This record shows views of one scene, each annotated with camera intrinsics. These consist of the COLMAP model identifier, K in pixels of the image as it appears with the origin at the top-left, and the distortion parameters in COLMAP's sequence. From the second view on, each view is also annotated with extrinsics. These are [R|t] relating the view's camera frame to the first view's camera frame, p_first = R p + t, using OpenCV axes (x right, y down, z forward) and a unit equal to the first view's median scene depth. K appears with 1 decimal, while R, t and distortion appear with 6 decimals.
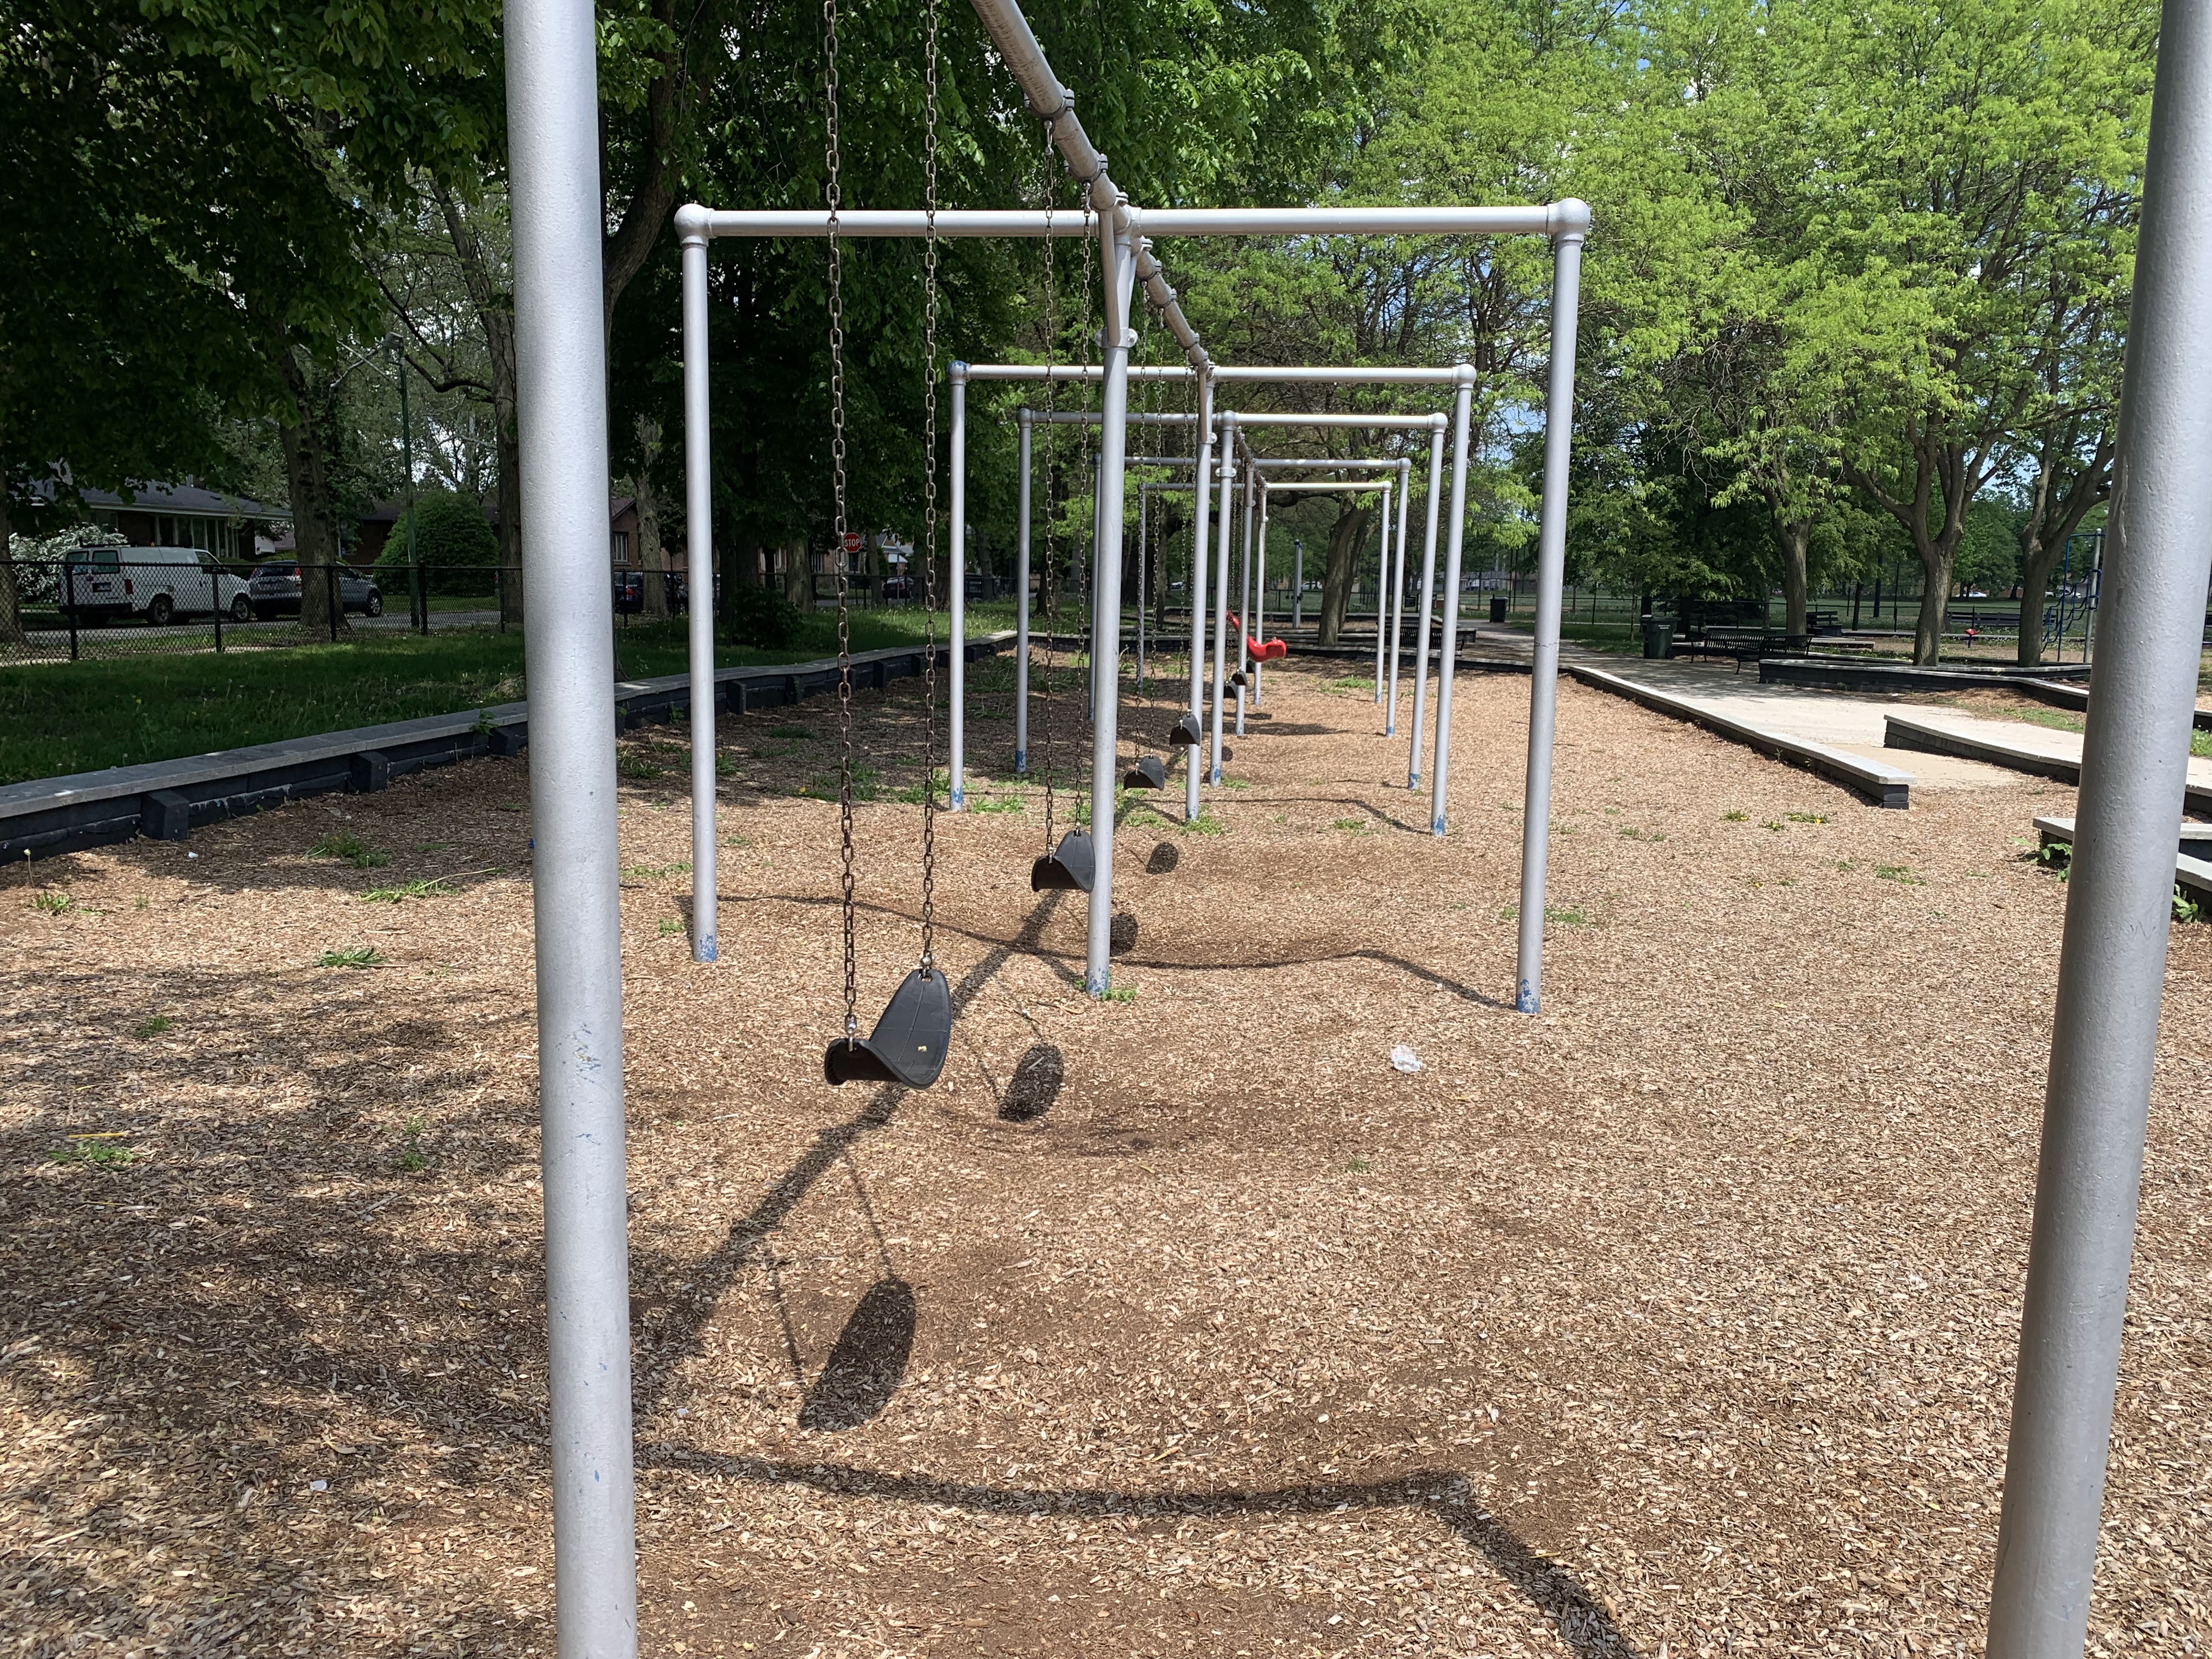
lens RADIAL K [[1683.1, 0, 1120.1], [0, 1683.1, 826.6], [0, 0, 1]] dist [0.006947, -0.008665]
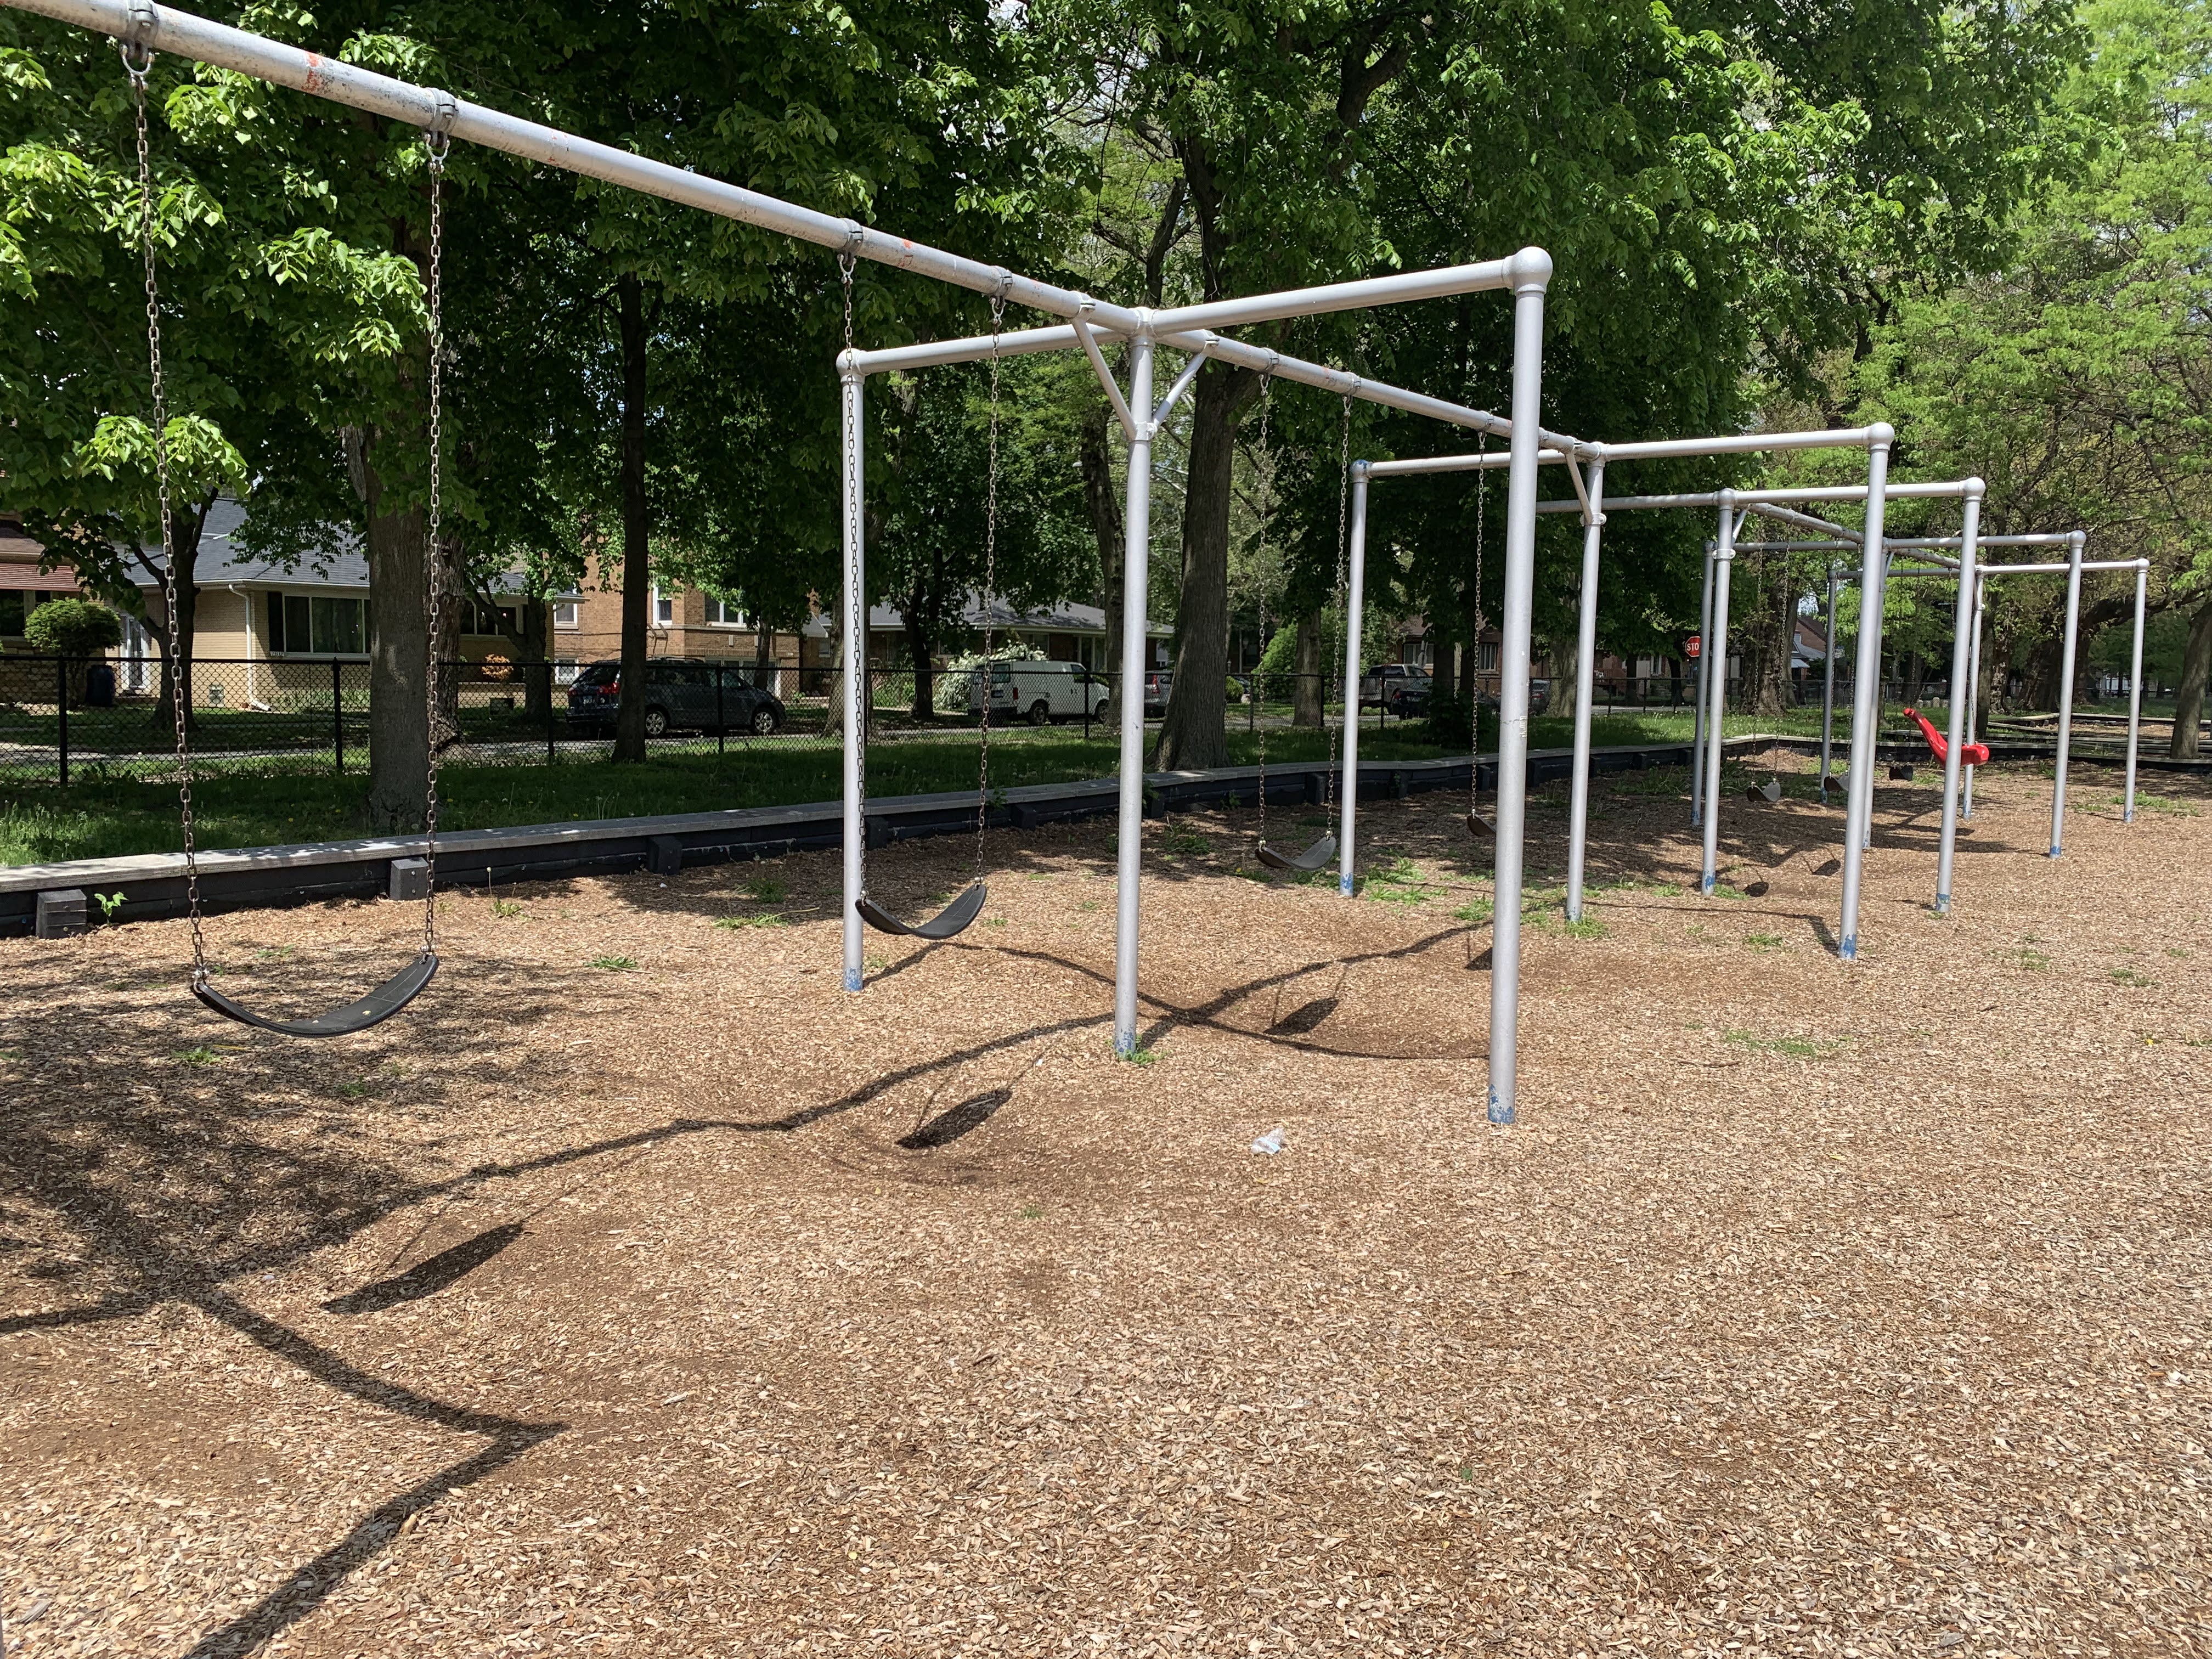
lens RADIAL K [[1683.1, 0, 1120.1], [0, 1683.1, 826.6], [0, 0, 1]] dist [0.006947, -0.008665]
pose [[0.864890, 0.036785, -0.500612, 0.588586], [-0.068782, 0.996589, -0.045603, 0.007536], [0.497227, 0.073875, 0.864470, 0.105633]]
